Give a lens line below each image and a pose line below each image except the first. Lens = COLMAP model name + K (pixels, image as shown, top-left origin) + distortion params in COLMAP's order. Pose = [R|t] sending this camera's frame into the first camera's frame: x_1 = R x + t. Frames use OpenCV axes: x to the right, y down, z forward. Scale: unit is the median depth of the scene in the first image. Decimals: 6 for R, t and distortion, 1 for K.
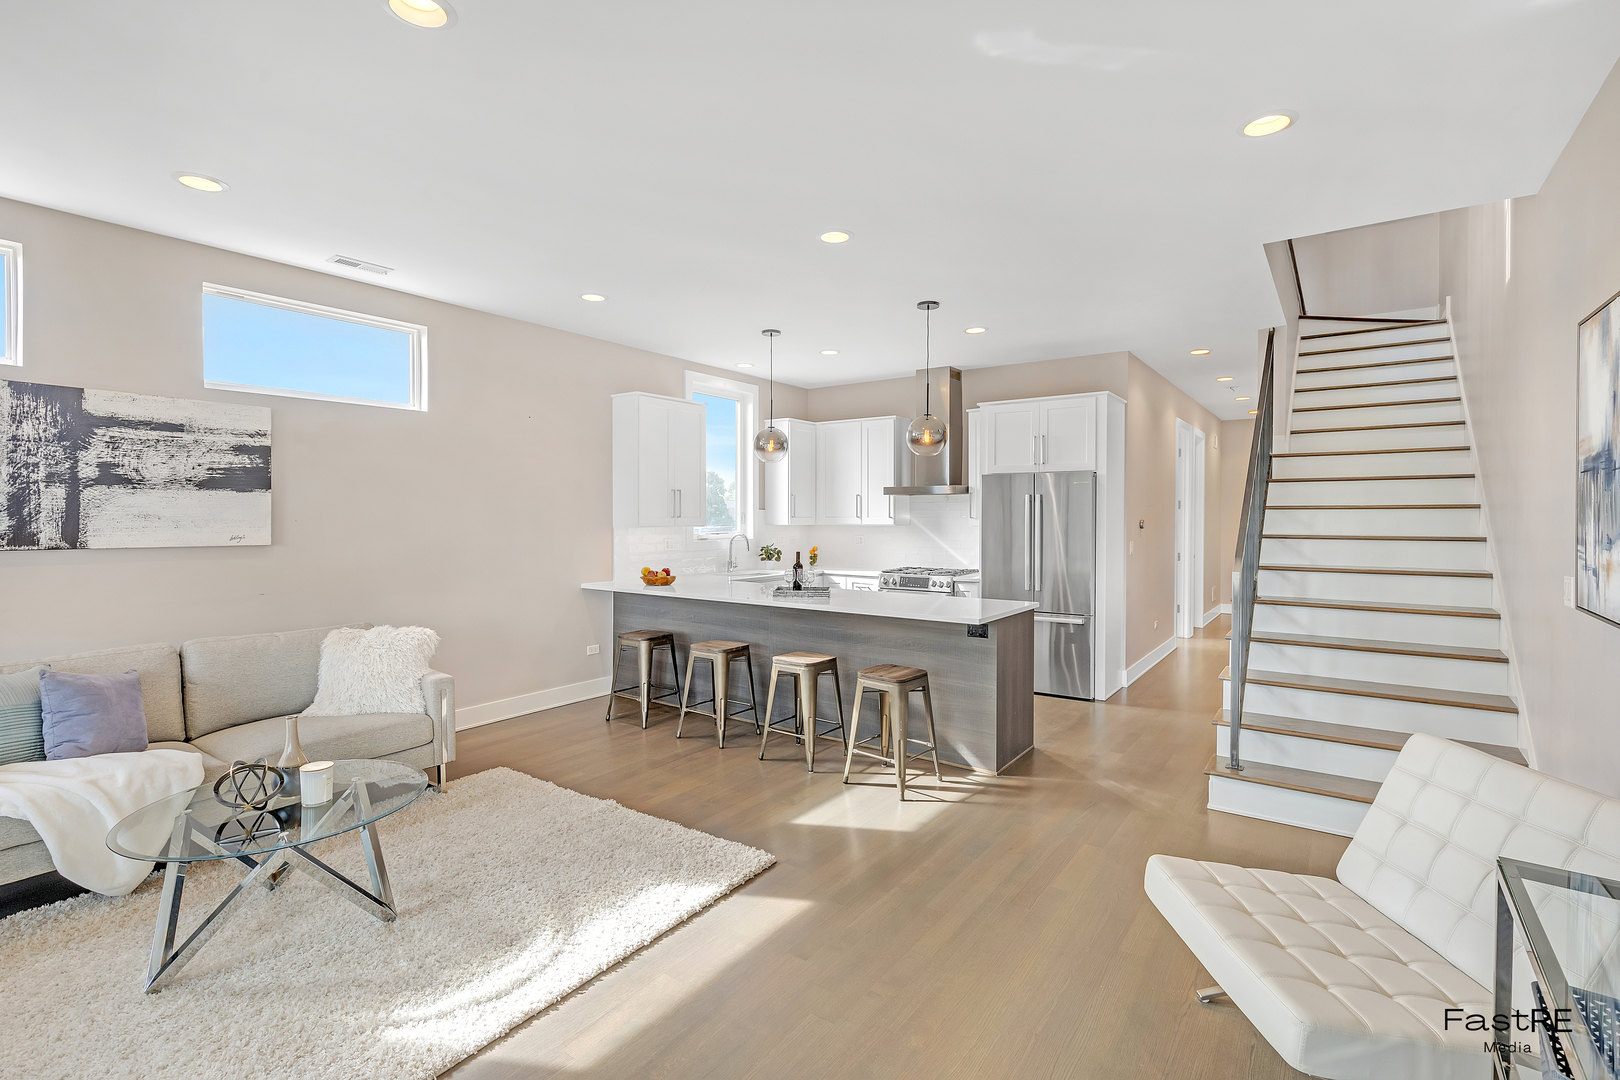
lens RADIAL K [[734.5, 0, 801.7], [0, 734.5, 517.6], [0, 0, 1]] dist [0.002057, -0.000489]
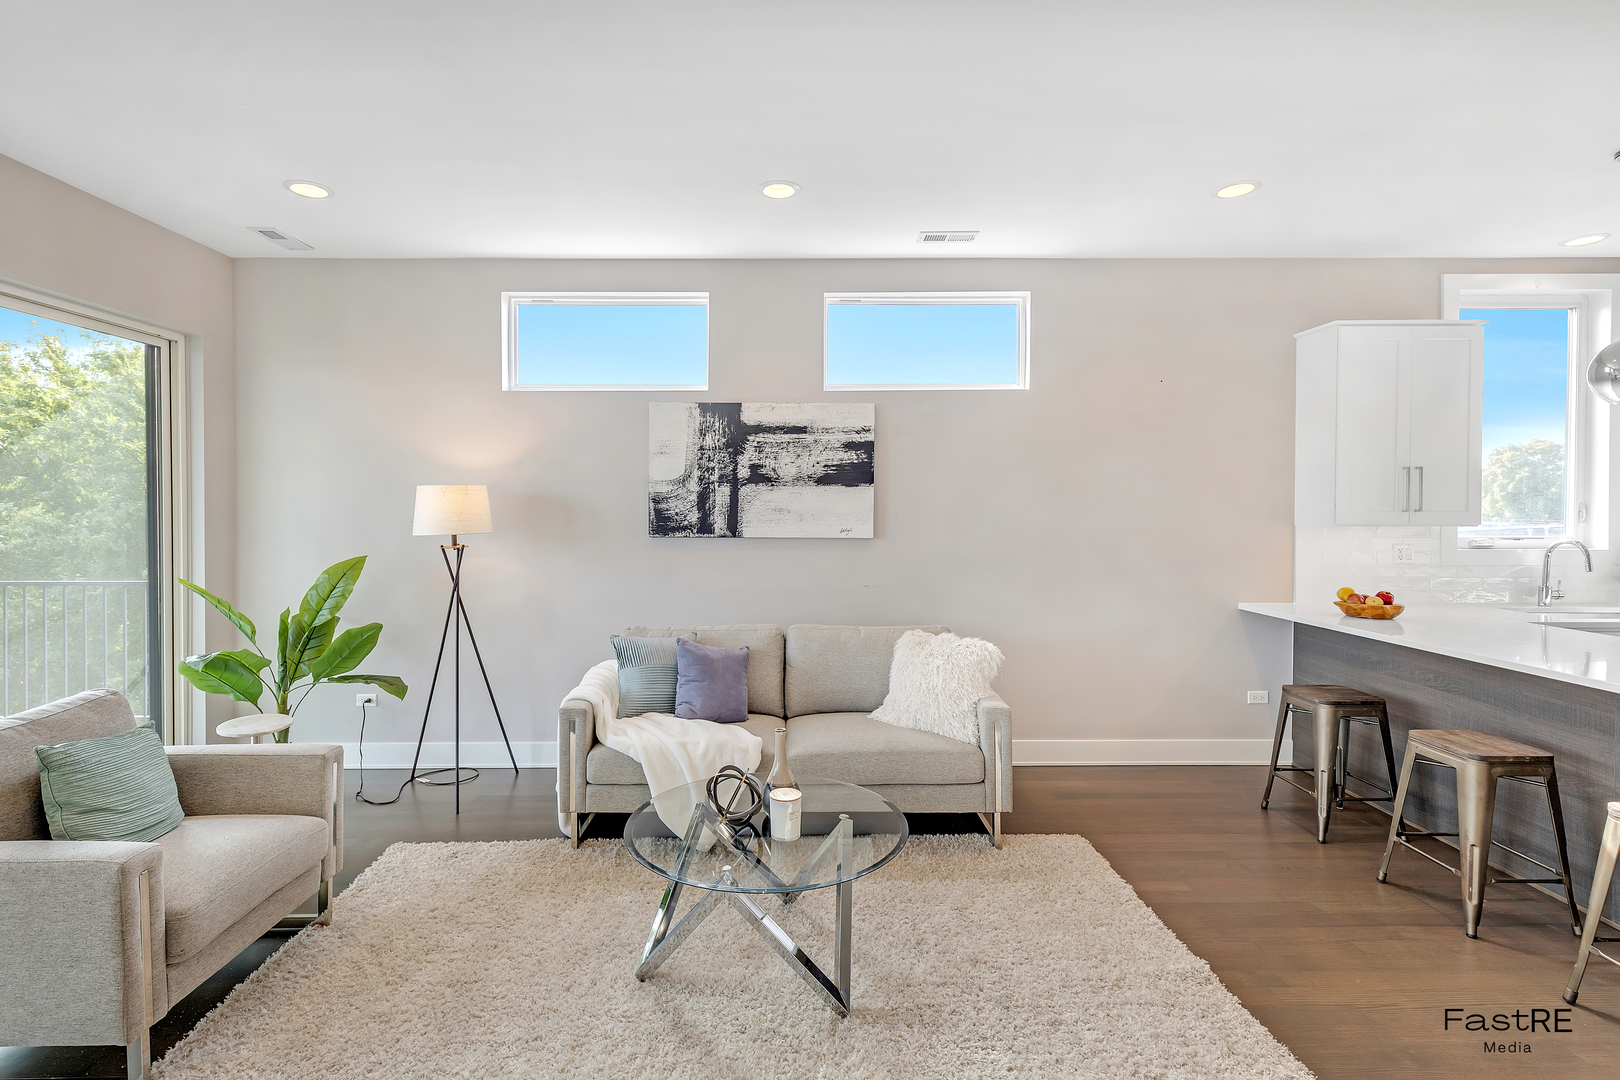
lens RADIAL K [[734.5, 0, 801.7], [0, 734.5, 517.6], [0, 0, 1]] dist [0.002057, -0.000489]
pose [[0.595009, 0.006998, -0.803688, 0.036360], [-0.000312, 0.999964, 0.008477, 0.000150], [0.803719, -0.004793, 0.594990, 0.330976]]
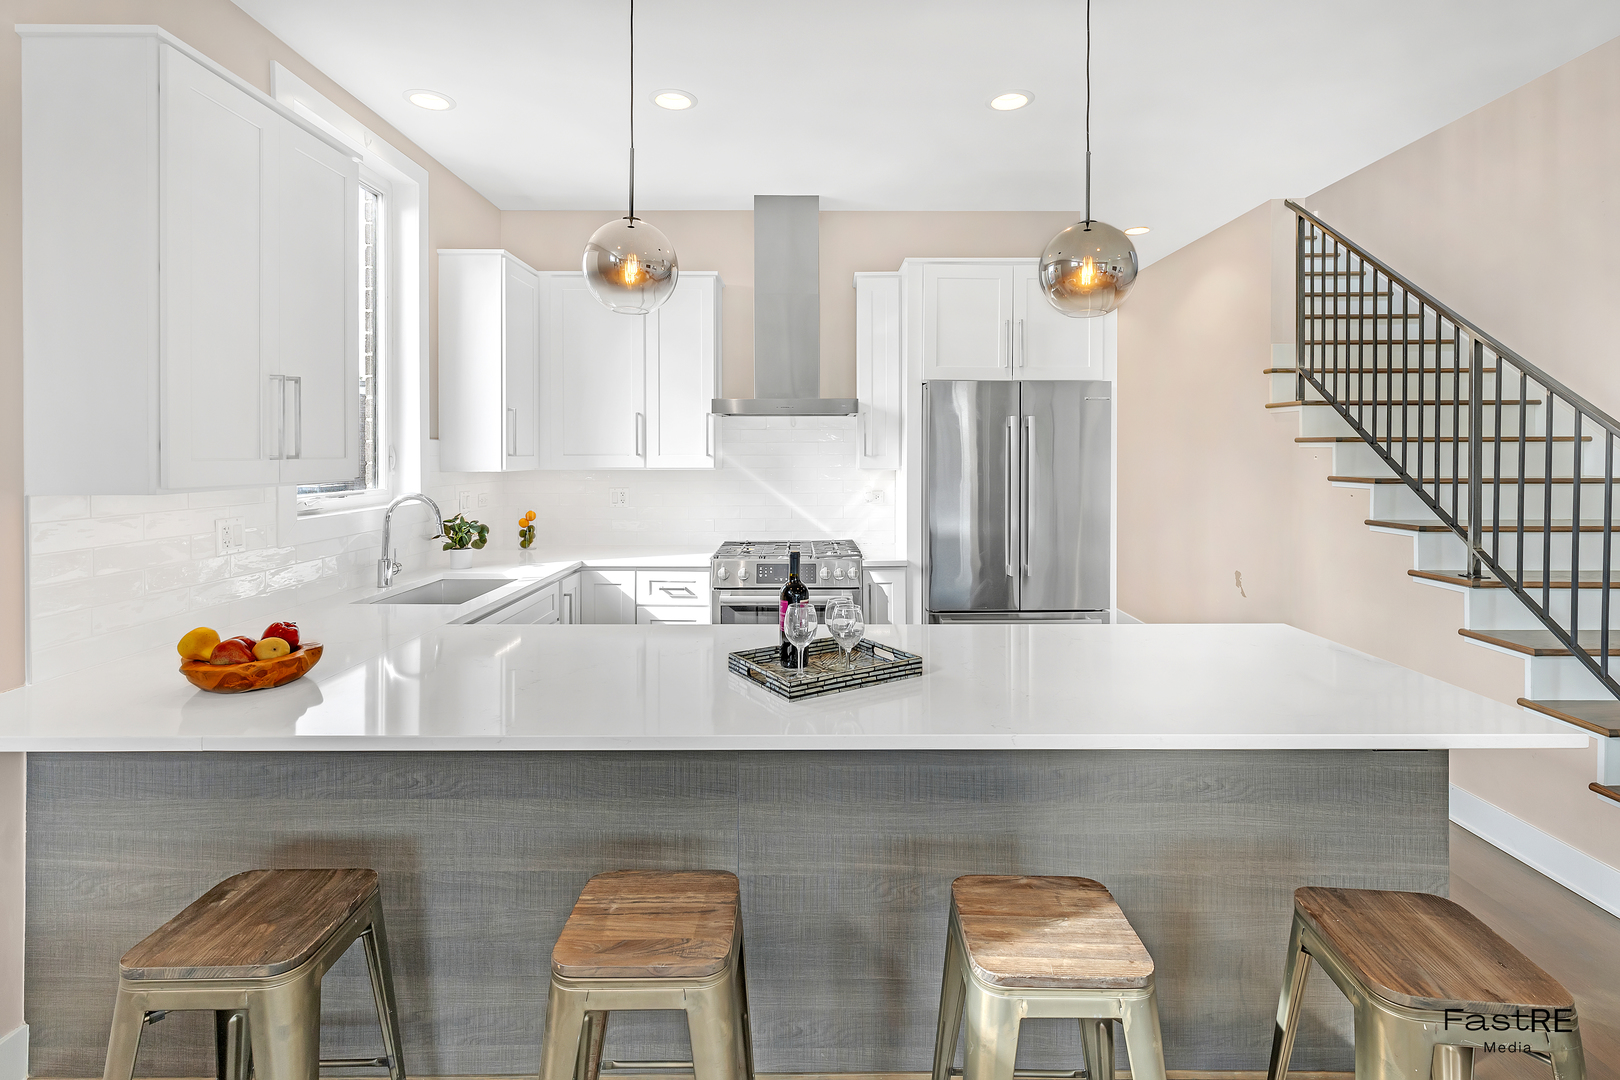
lens RADIAL K [[777.7, 0, 811.3], [0, 777.7, 456.4], [0, 0, 1]] dist [0.011623, -0.000013]
pose [[0.807924, -0.004871, 0.589267, -0.295026], [0.002475, 0.999985, 0.004873, -0.003331], [-0.589281, -0.002479, 0.807924, 0.898927]]
